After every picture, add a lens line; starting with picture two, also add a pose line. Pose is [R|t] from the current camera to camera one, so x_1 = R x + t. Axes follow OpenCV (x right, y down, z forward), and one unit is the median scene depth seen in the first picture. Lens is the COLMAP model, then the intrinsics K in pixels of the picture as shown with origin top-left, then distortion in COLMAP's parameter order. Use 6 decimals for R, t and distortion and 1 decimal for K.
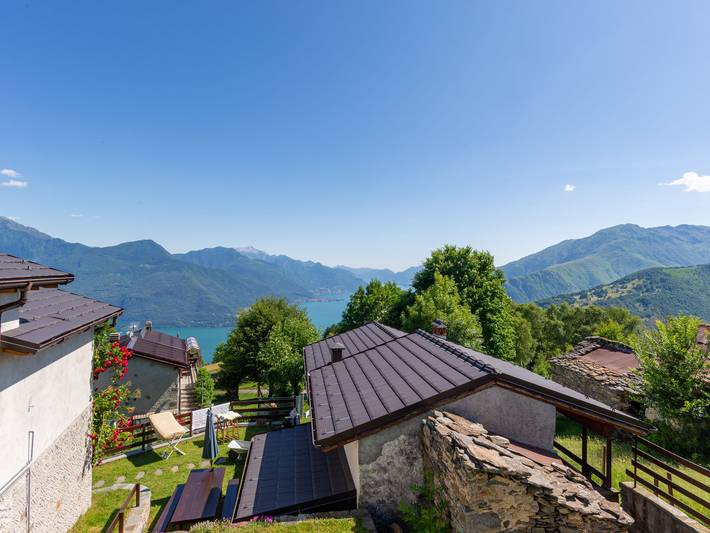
lens RADIAL K [[349.9, 0, 355.0], [0, 349.9, 266.5], [0, 0, 1]] dist [-0.000327, 0.000079]
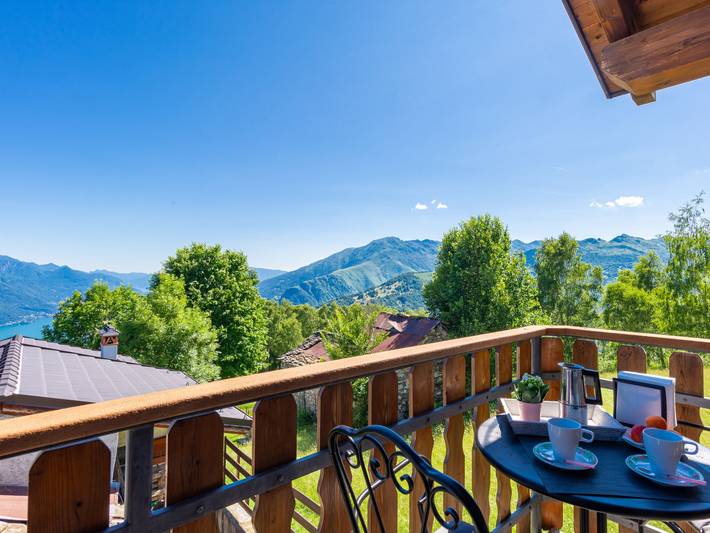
lens RADIAL K [[349.9, 0, 355.0], [0, 349.9, 266.5], [0, 0, 1]] dist [-0.000327, 0.000079]
pose [[0.862720, 0.006457, 0.505641, 0.111654], [0.003244, 0.999827, -0.018303, 0.012128], [-0.505672, 0.017431, 0.862550, 0.011707]]
